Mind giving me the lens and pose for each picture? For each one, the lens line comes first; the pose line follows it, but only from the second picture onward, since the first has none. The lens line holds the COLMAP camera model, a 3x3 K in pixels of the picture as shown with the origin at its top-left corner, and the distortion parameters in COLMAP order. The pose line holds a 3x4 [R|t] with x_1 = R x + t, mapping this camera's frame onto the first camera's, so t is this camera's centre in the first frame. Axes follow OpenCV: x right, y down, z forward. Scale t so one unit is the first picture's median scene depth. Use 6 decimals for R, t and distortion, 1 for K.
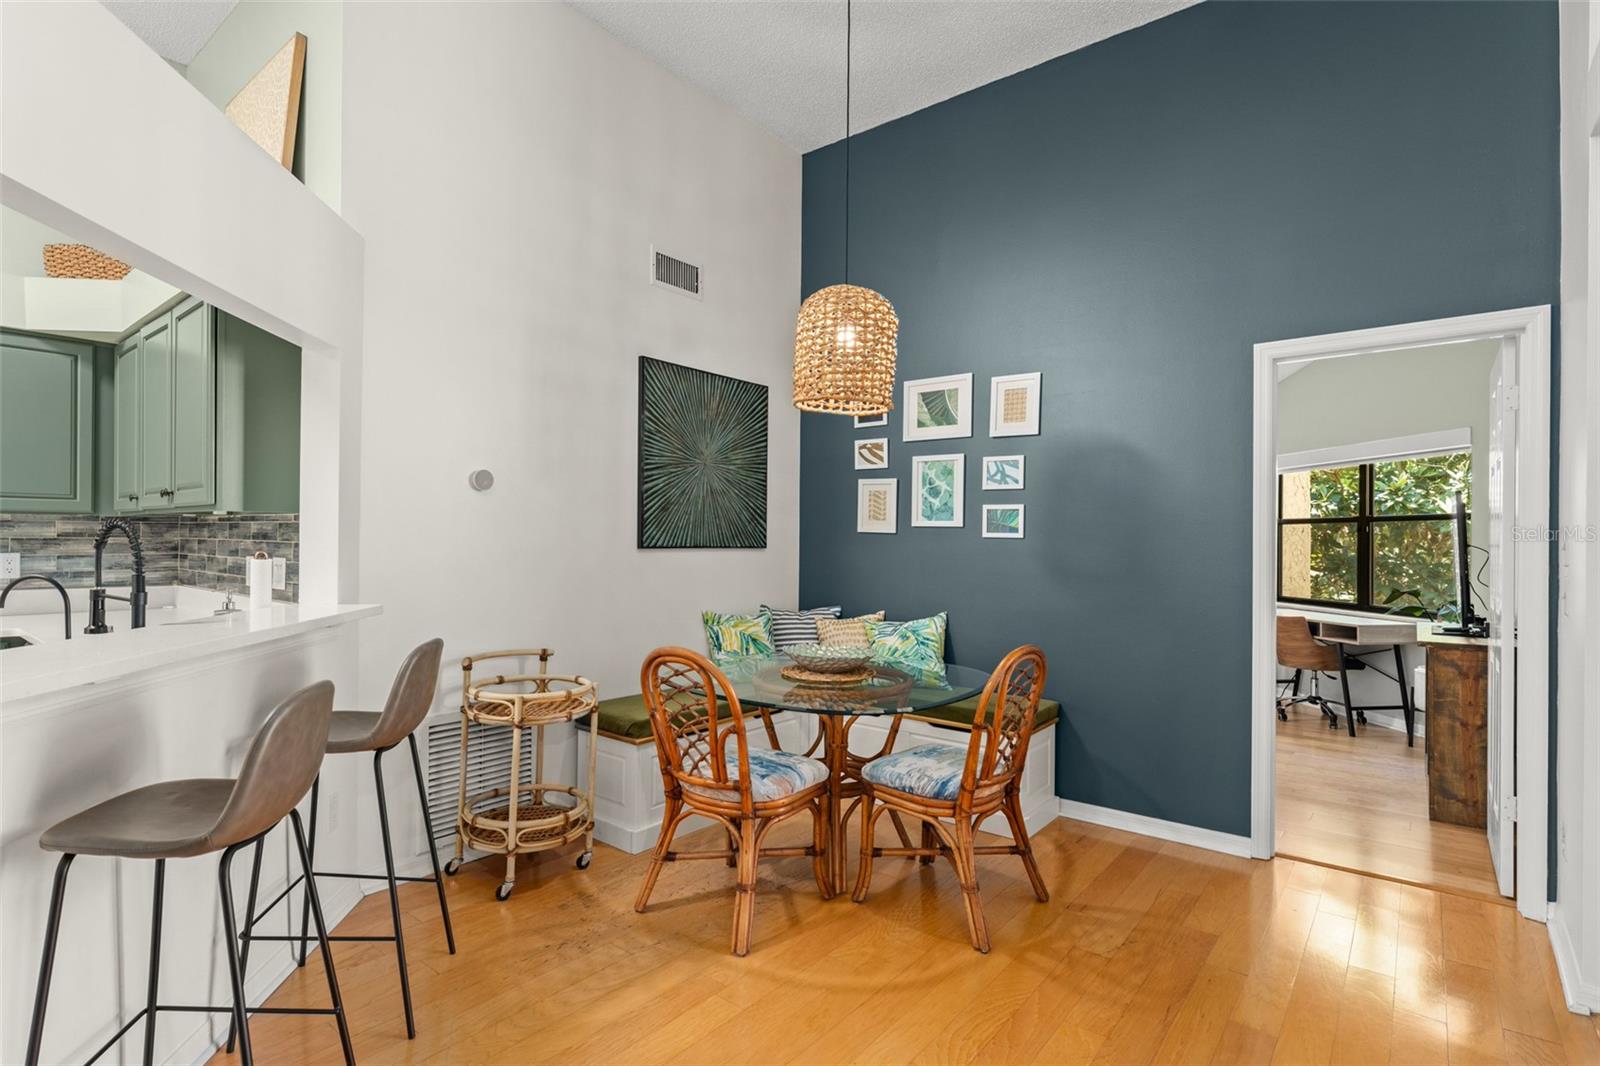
lens RADIAL K [[783.6, 0, 800.0], [0, 783.6, 533.0], [0, 0, 1]] dist [-0.004130, -0.000374]
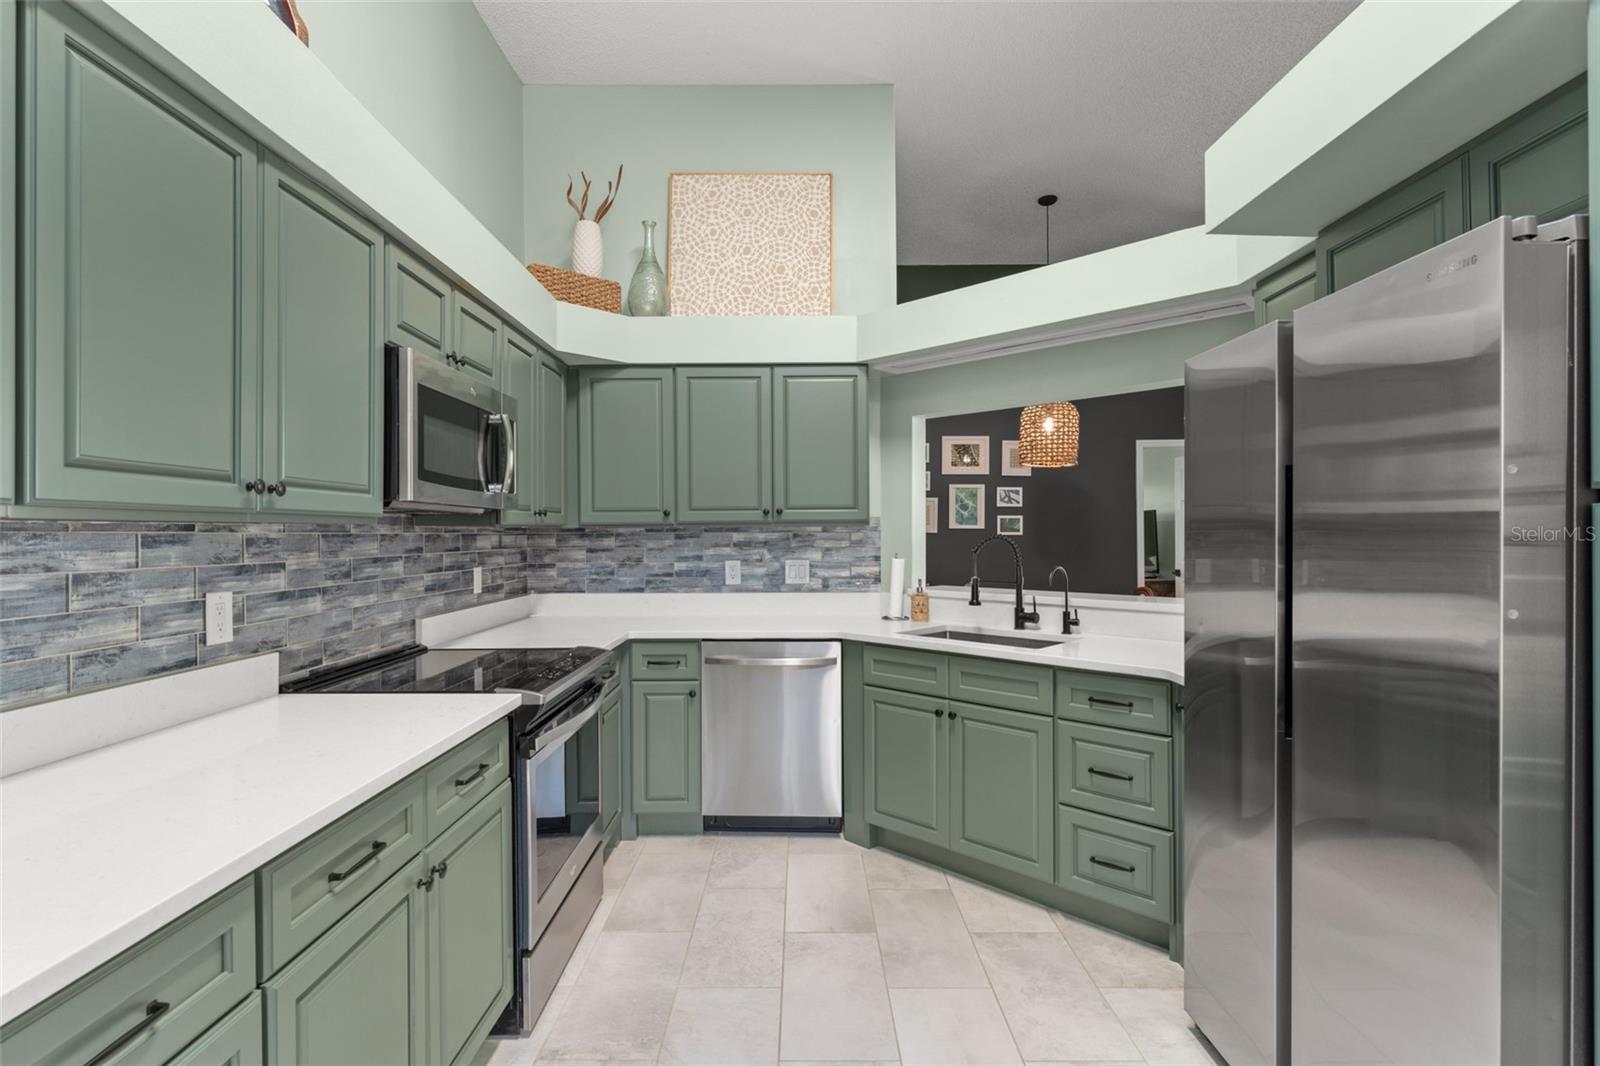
lens RADIAL K [[754.9, 0, 797.6], [0, 754.9, 537.8], [0, 0, 1]] dist [-0.002231, -0.000710]
pose [[0.774122, -0.018538, 0.632765, -1.143749], [0.008297, 0.999782, 0.019141, -0.023396], [-0.632982, -0.009567, 0.774107, 0.016141]]
